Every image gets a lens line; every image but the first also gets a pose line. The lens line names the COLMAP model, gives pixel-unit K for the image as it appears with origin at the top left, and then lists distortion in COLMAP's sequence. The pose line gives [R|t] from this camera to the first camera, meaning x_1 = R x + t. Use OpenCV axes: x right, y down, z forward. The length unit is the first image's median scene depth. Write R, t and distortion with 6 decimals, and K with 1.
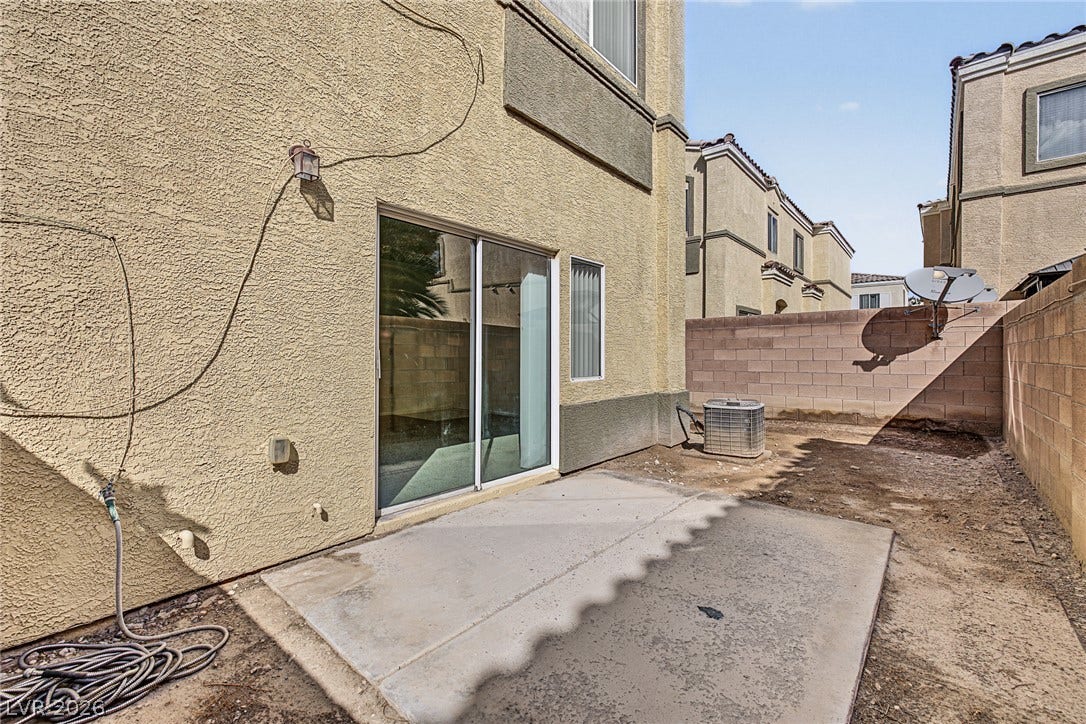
lens RADIAL K [[465.3, 0, 539.8], [0, 465.3, 360.7], [0, 0, 1]] dist [-0.010013, -0.000026]
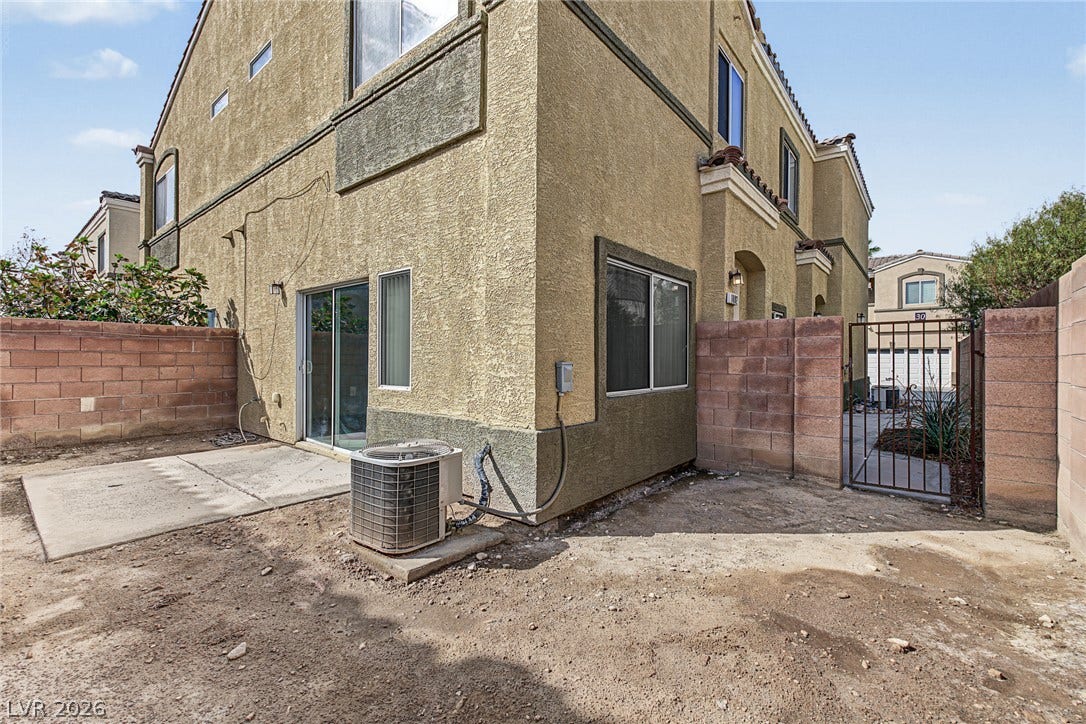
lens RADIAL K [[465.3, 0, 539.0], [0, 465.3, 357.9], [0, 0, 1]] dist [-0.010013, -0.000026]
pose [[0.020391, -0.001111, -0.999791, 1.300263], [-0.006343, 0.999979, -0.001240, -0.031258], [0.999772, 0.006367, 0.020383, 1.493743]]
